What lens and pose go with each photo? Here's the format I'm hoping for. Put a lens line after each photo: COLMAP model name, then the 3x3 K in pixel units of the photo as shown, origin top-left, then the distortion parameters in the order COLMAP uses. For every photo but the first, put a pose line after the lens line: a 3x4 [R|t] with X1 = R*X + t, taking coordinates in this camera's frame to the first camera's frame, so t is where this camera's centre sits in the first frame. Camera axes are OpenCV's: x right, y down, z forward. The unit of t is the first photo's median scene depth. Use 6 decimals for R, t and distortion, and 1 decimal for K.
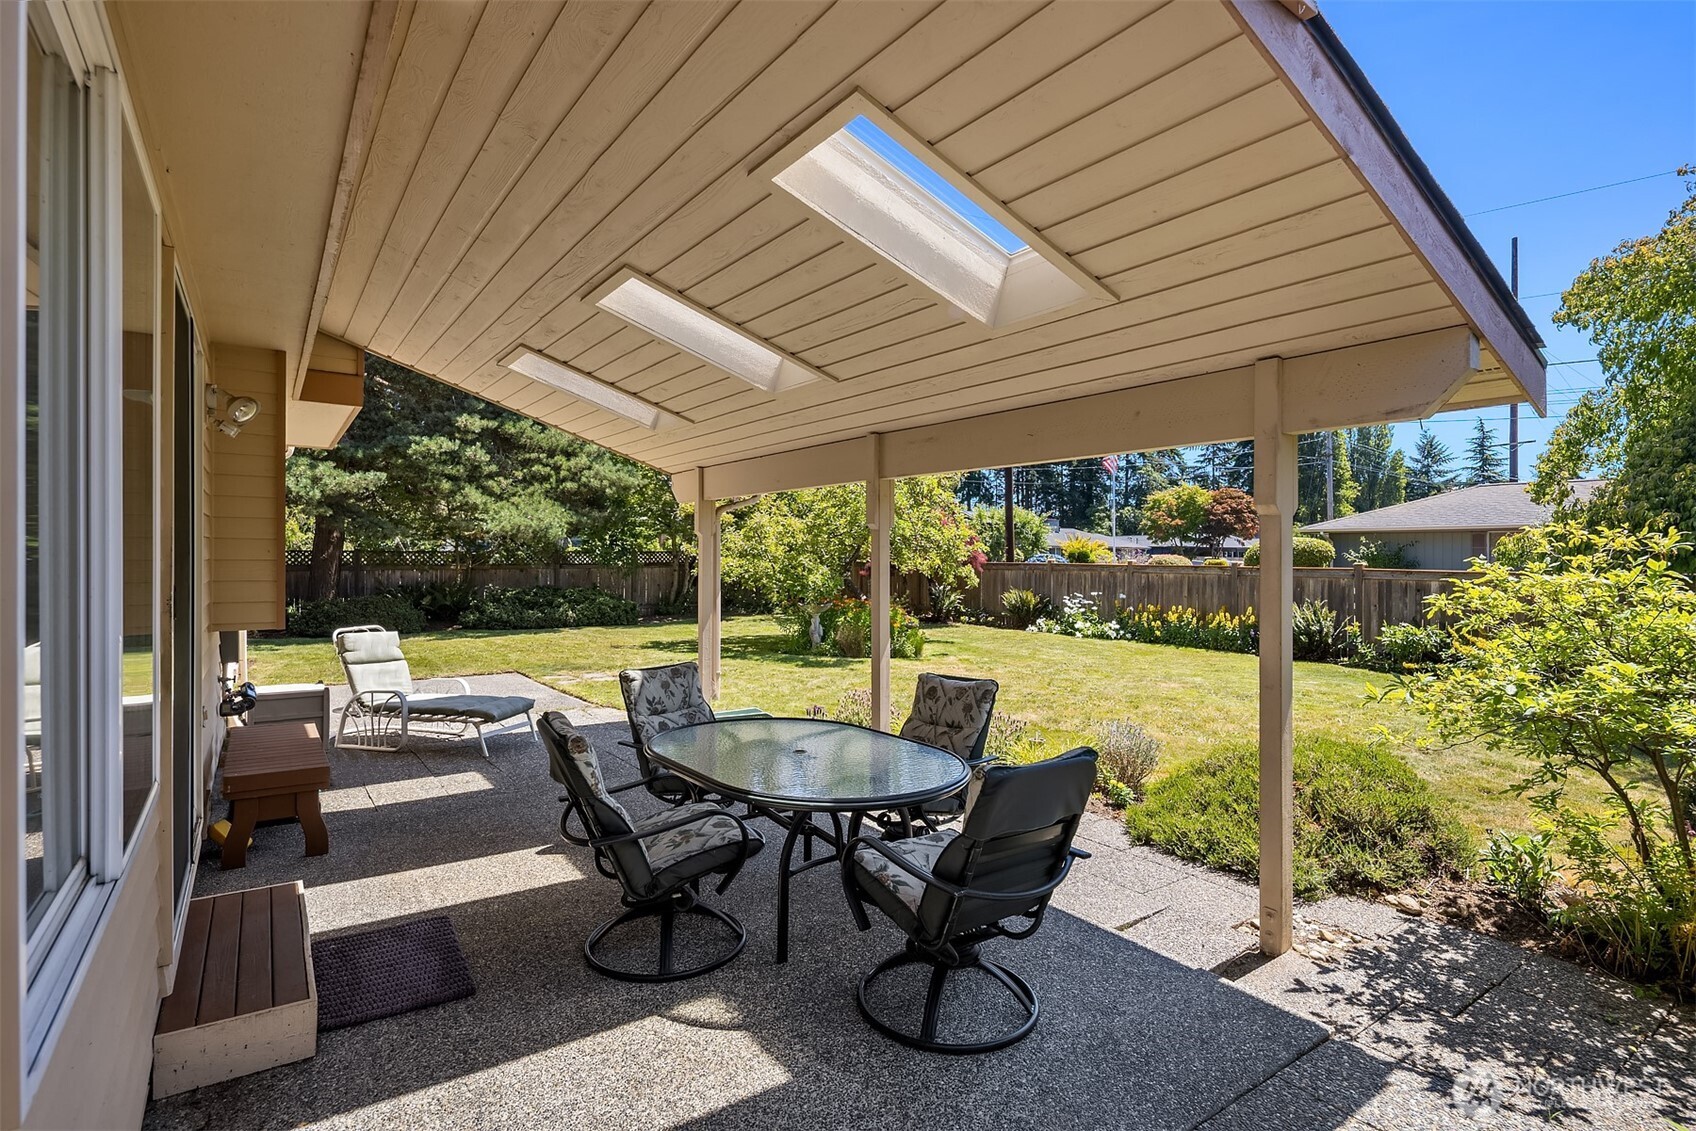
lens RADIAL K [[819.7, 0, 839.4], [0, 819.7, 549.7], [0, 0, 1]] dist [-0.000942, -0.000382]
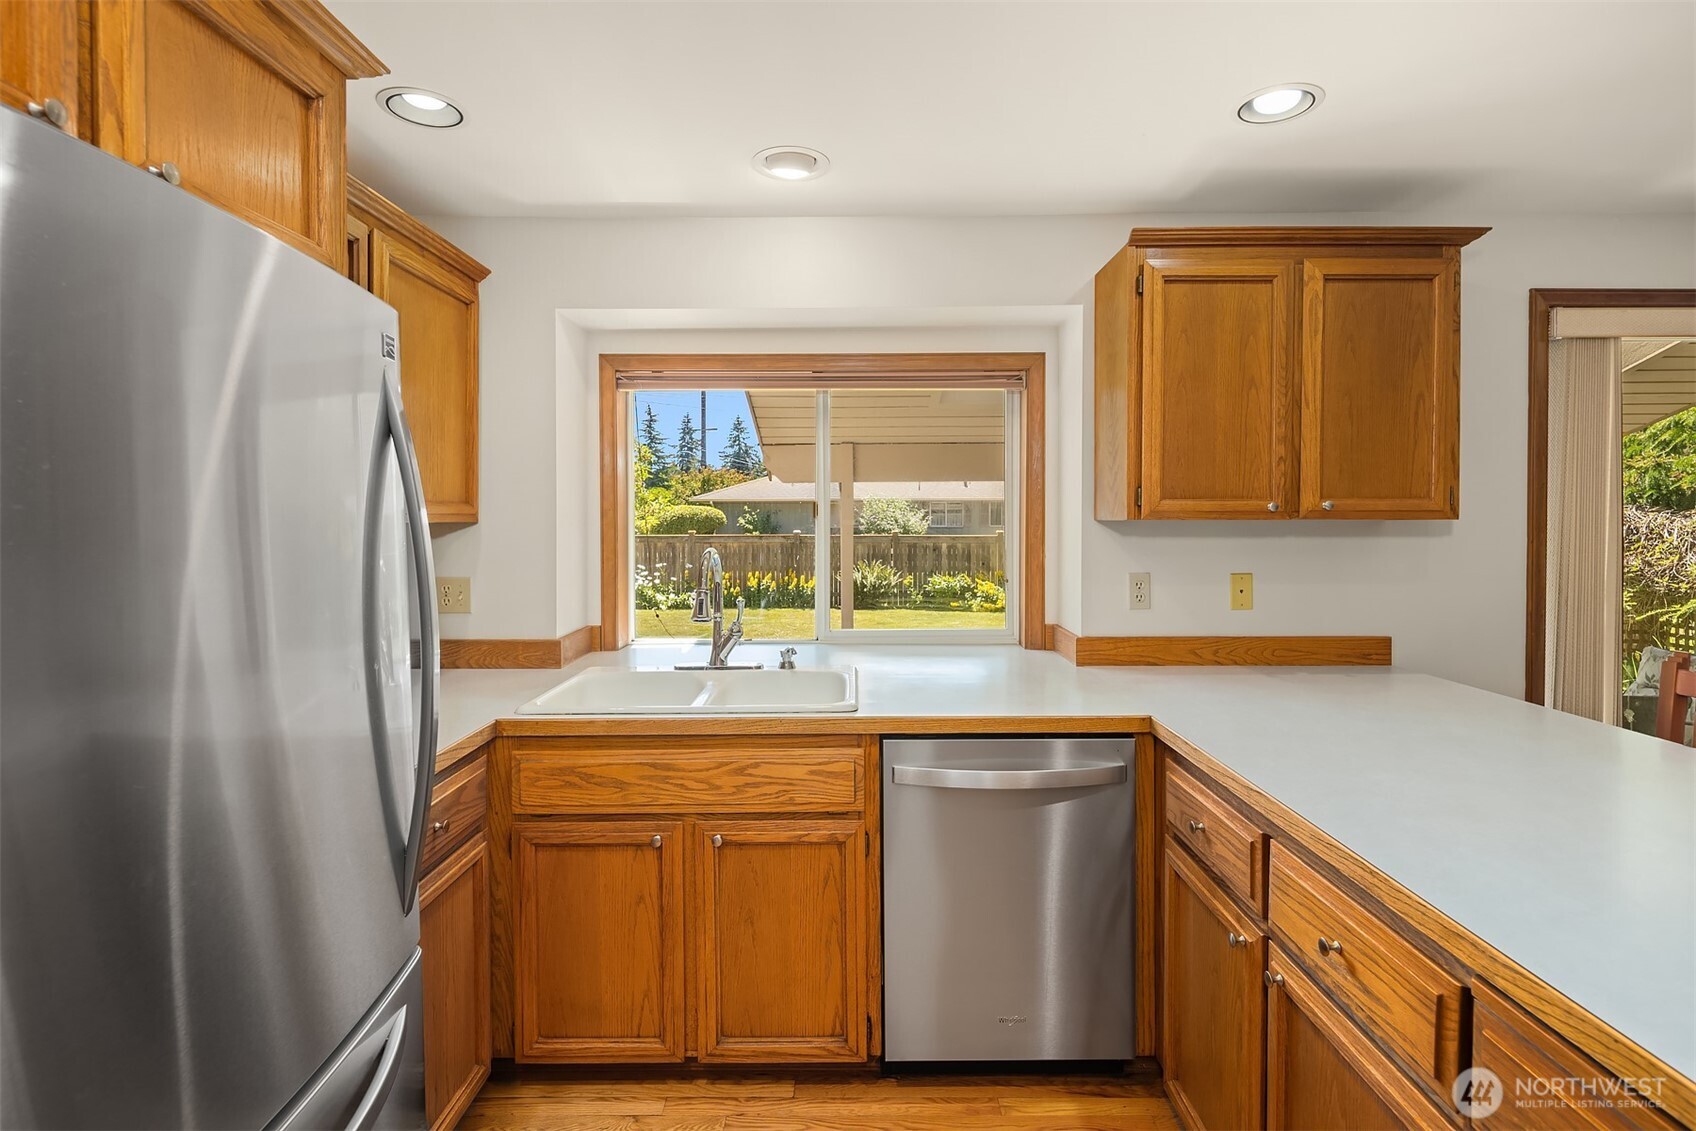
lens RADIAL K [[822.1, 0, 860.1], [0, 822.1, 530.8], [0, 0, 1]] dist [0.007417, -0.009116]
pose [[0.576235, -0.021164, 0.817010, -0.362865], [0.001060, 0.999683, 0.025148, -0.012750], [-0.817283, -0.013626, 0.576075, 0.221717]]
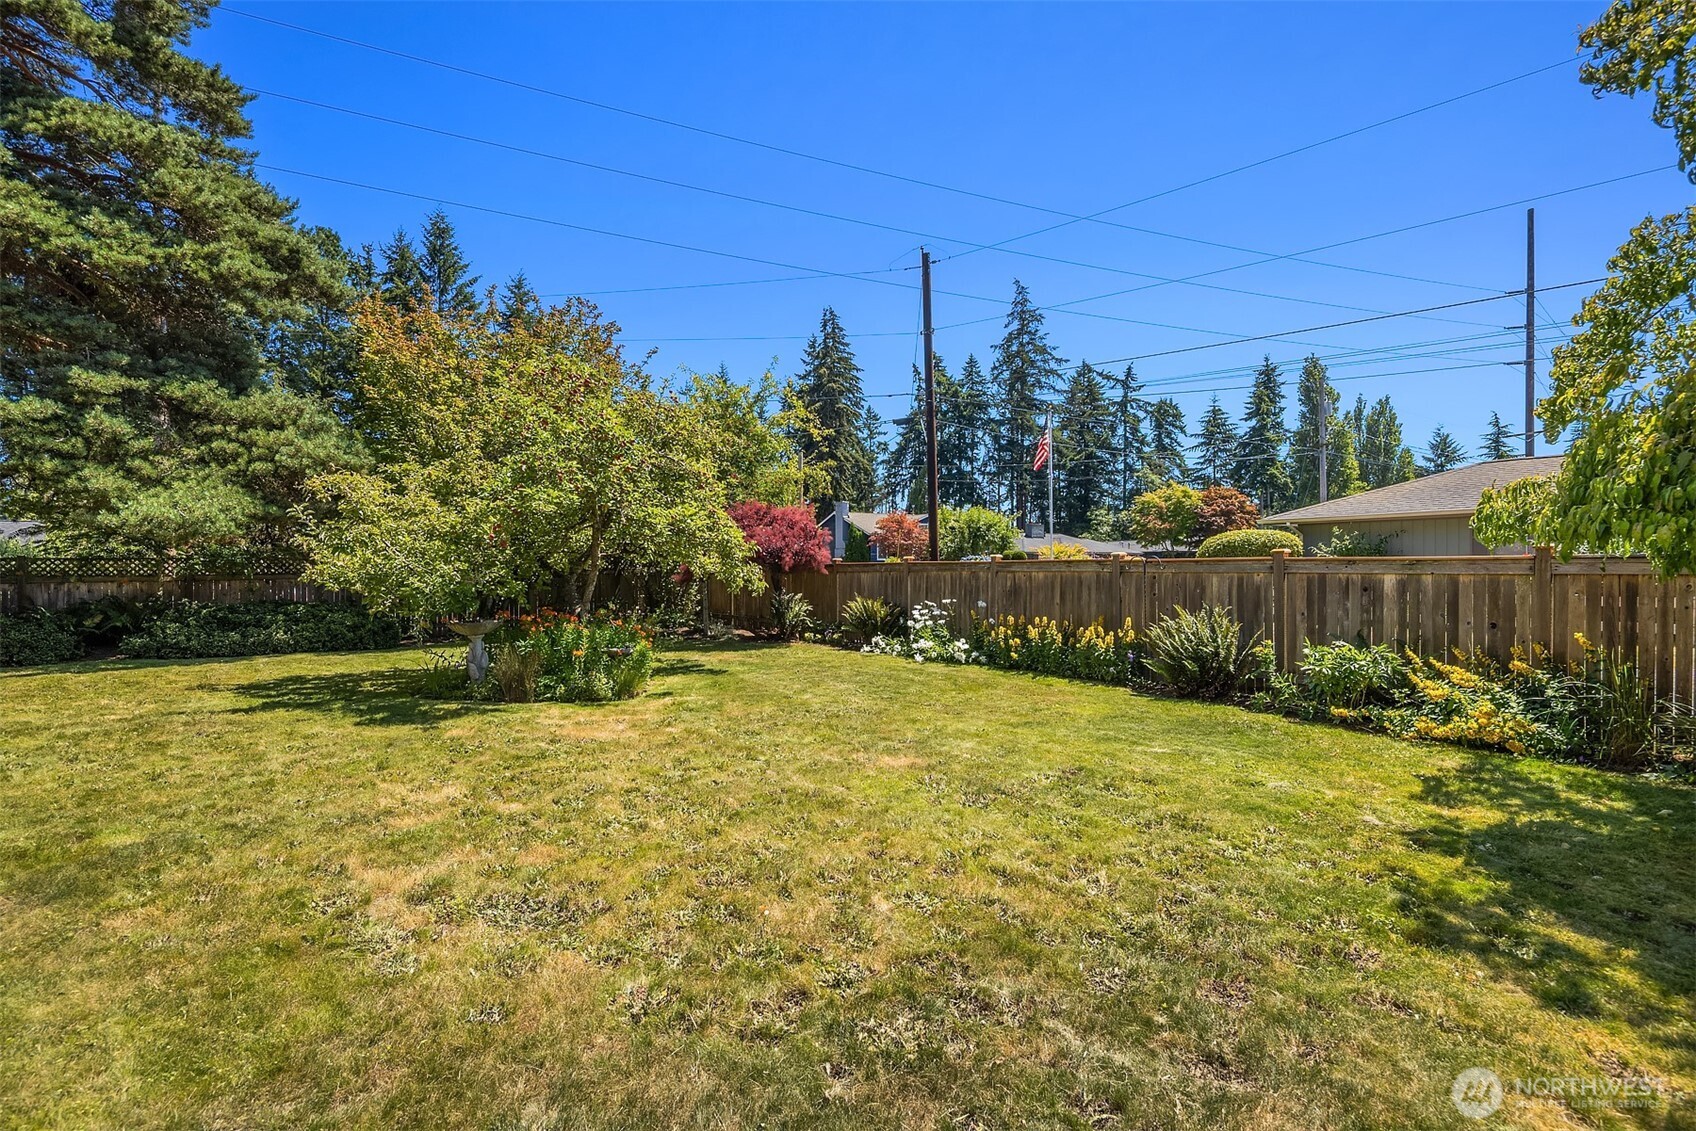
lens RADIAL K [[822.1, 0, 840.8], [0, 822.1, 576.9], [0, 0, 1]] dist [0.007417, -0.009116]
pose [[0.999875, -0.012764, -0.009320, 0.220099], [0.012938, 0.999739, 0.018841, 0.016302], [0.009077, -0.018960, 0.999779, 0.257210]]
